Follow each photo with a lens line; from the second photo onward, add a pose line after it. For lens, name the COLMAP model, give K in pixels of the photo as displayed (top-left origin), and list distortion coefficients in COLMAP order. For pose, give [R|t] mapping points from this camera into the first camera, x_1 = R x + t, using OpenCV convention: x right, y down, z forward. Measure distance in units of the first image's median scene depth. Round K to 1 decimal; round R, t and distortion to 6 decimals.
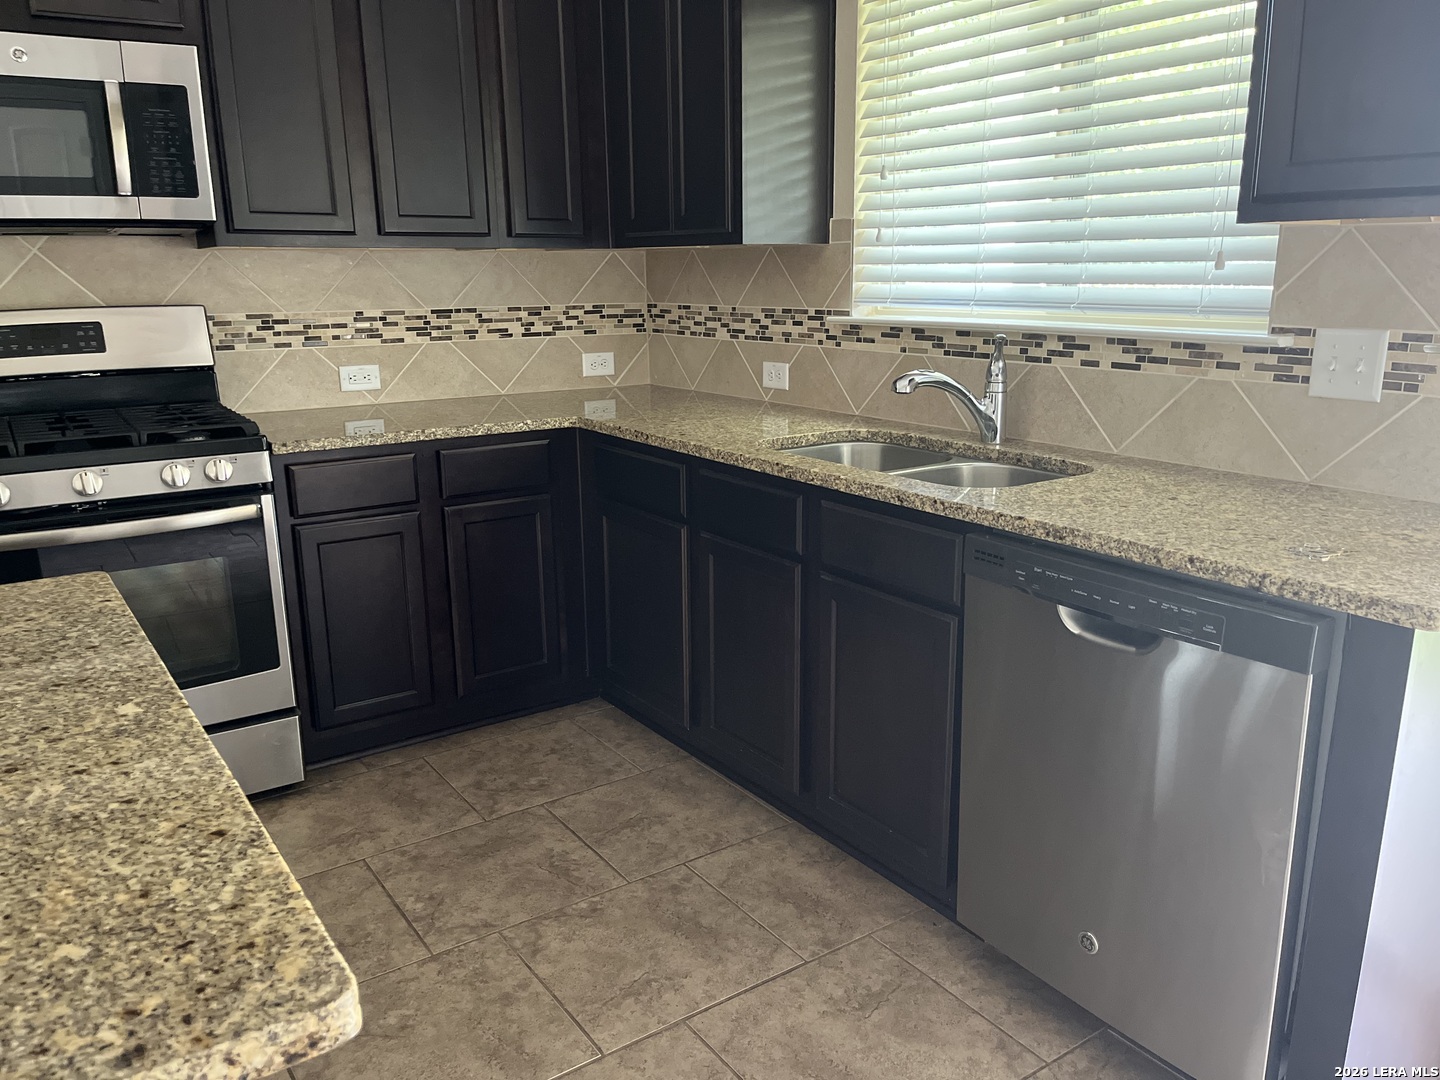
lens RADIAL K [[1099.1, 0, 717.6], [0, 1099.1, 546.1], [0, 0, 1]] dist [0.051637, -0.060738]
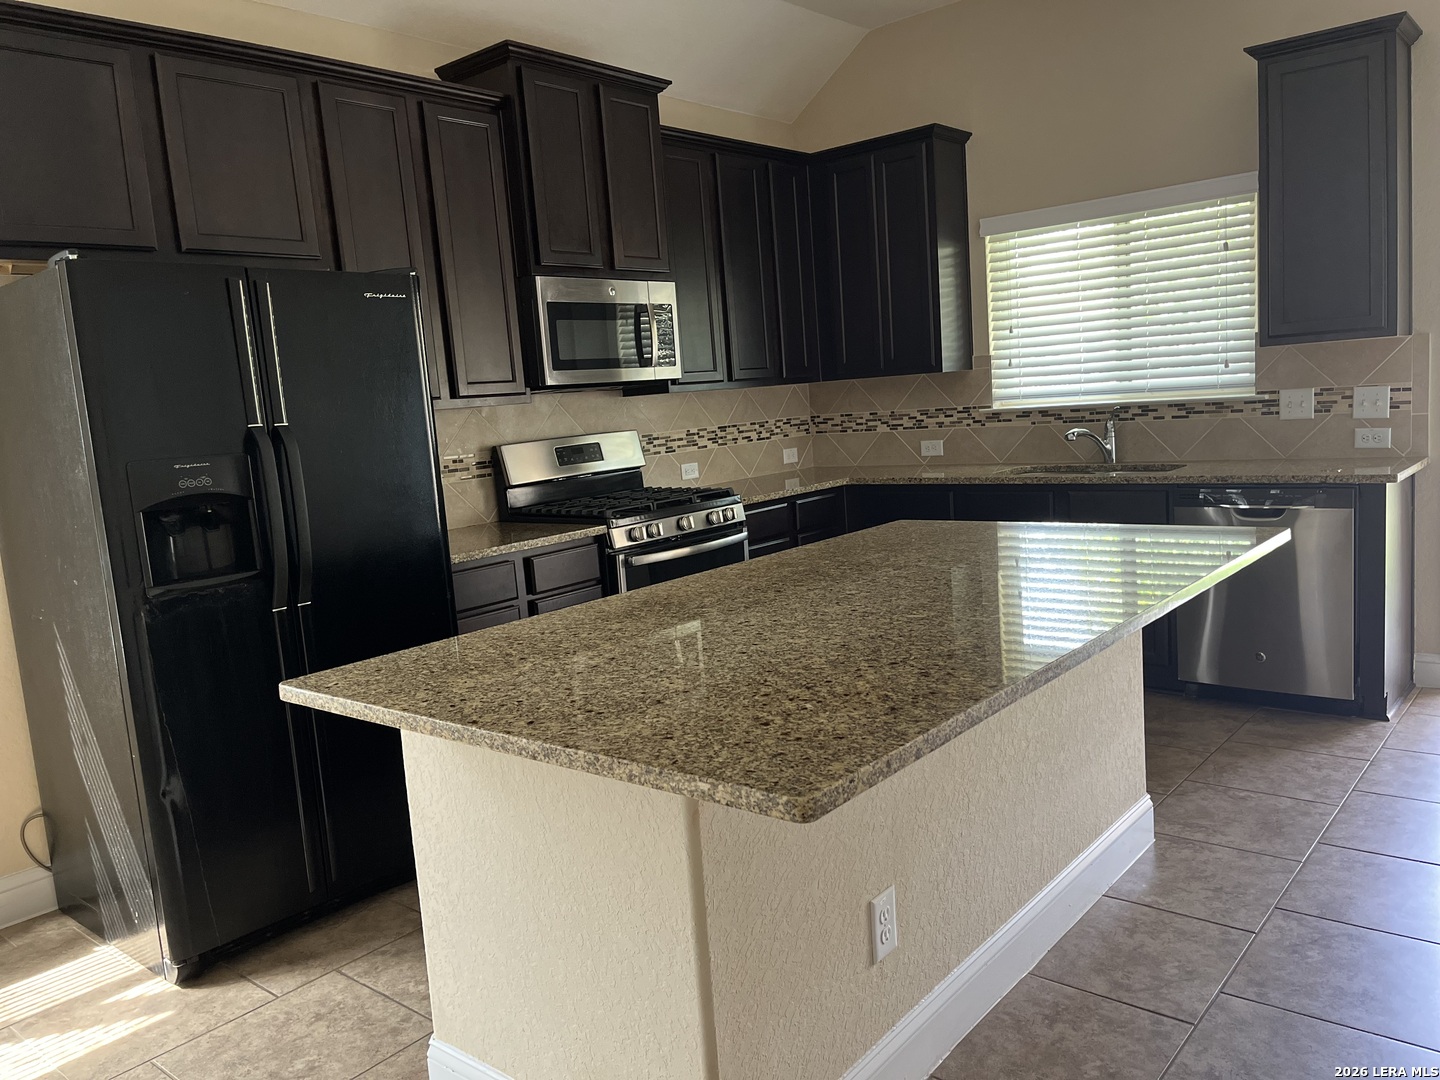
lens RADIAL K [[1099.1, 0, 730.4], [0, 1099.1, 543.6], [0, 0, 1]] dist [0.051637, -0.060738]
pose [[0.960392, -0.100468, 0.259911, -0.755991], [0.130743, 0.986165, -0.101906, 0.128952], [-0.246077, 0.131851, 0.960240, -0.558866]]
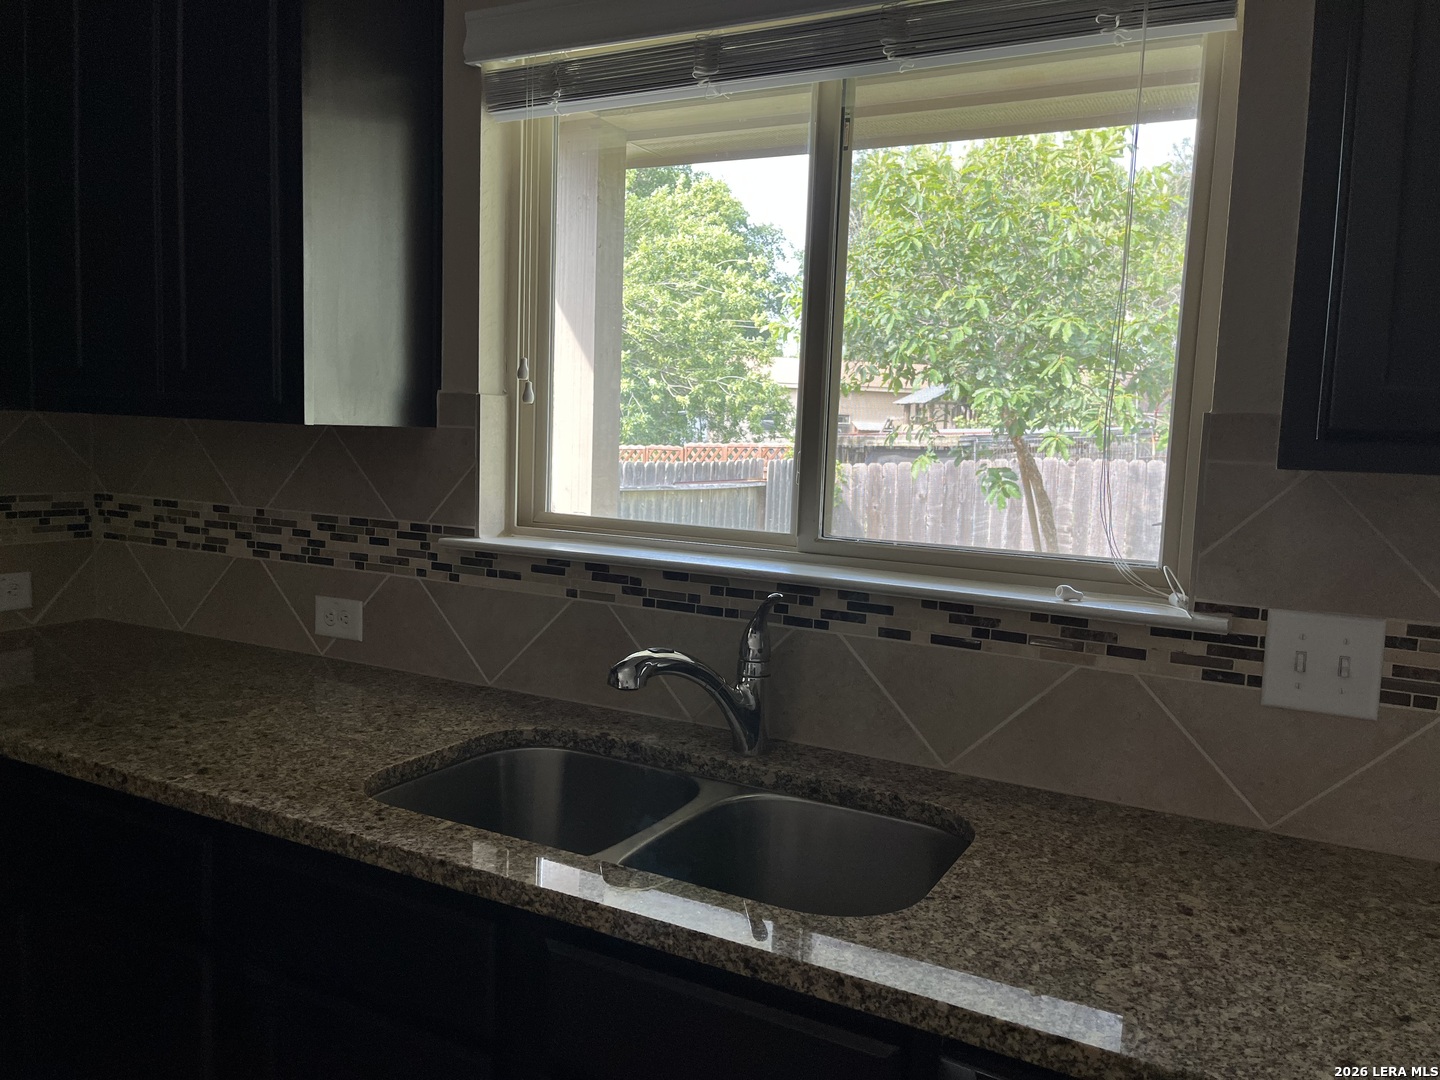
lens RADIAL K [[1099.1, 0, 726.0], [0, 1099.1, 544.1], [0, 0, 1]] dist [0.051637, -0.060738]
pose [[0.884356, -0.004709, 0.466790, -0.052376], [0.068138, 0.990542, -0.119098, -0.116155], [-0.461814, 0.137131, 0.876312, 0.359430]]
